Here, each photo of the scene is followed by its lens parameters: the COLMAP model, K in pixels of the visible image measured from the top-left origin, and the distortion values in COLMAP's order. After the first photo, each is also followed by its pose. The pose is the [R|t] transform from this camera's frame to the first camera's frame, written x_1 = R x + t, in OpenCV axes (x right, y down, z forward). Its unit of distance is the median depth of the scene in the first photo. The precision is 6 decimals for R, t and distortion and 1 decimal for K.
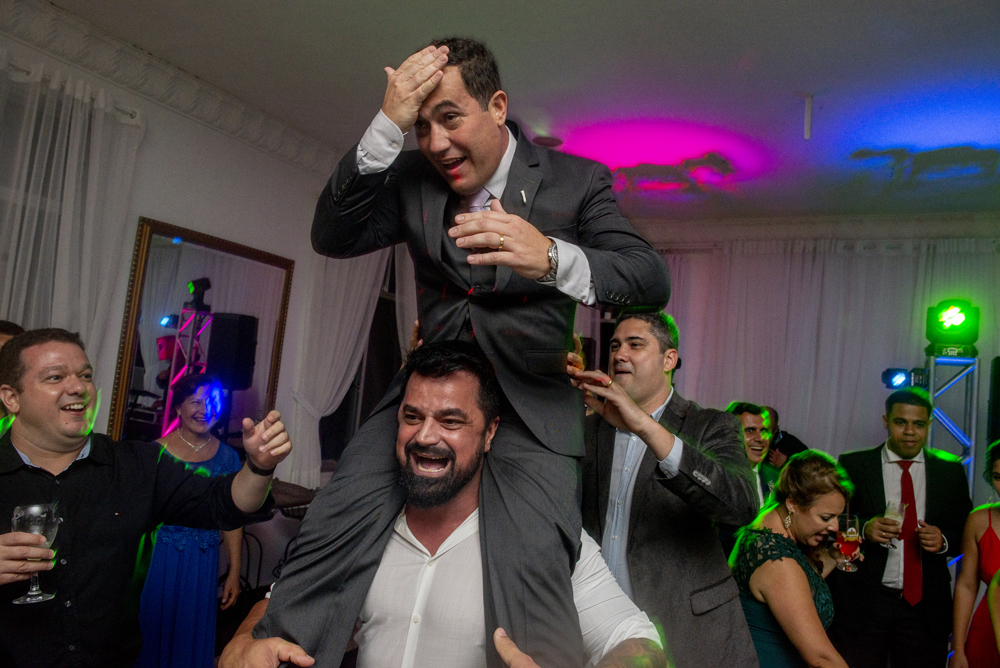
lens RADIAL K [[694.9, 0, 500.0], [0, 694.9, 334.0], [0, 0, 1]] dist [-0.086517, 0.002824]
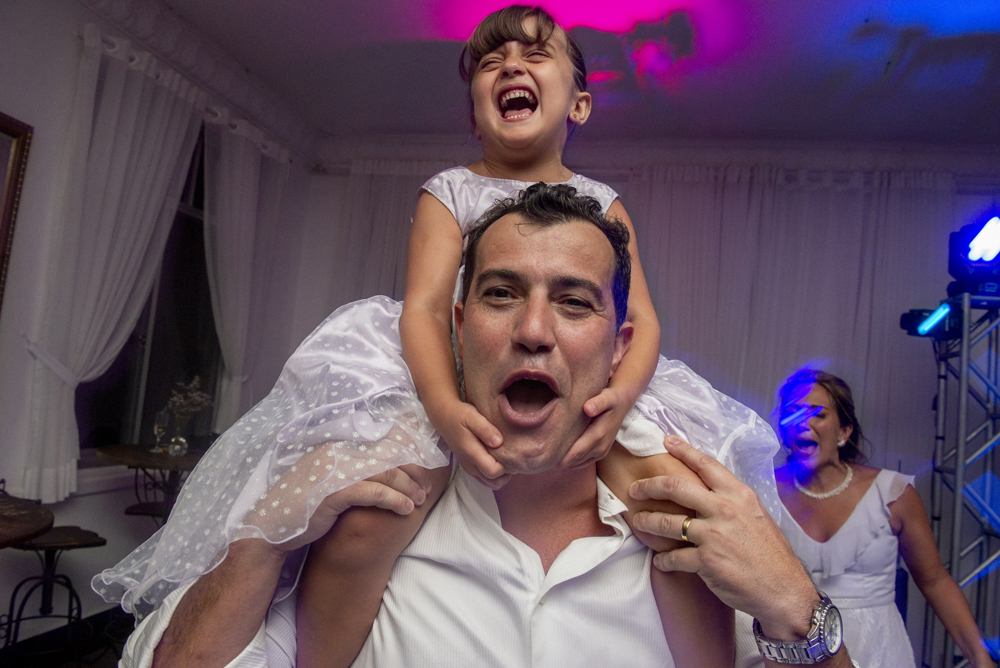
lens RADIAL K [[659.8, 0, 500.0], [0, 659.8, 334.0], [0, 0, 1]] dist [-0.009001, -0.004038]
pose [[0.953643, 0.014761, 0.300577, -0.075322], [-0.022777, 0.999472, 0.023184, 0.055167], [-0.300076, -0.028955, 0.953476, 0.318522]]
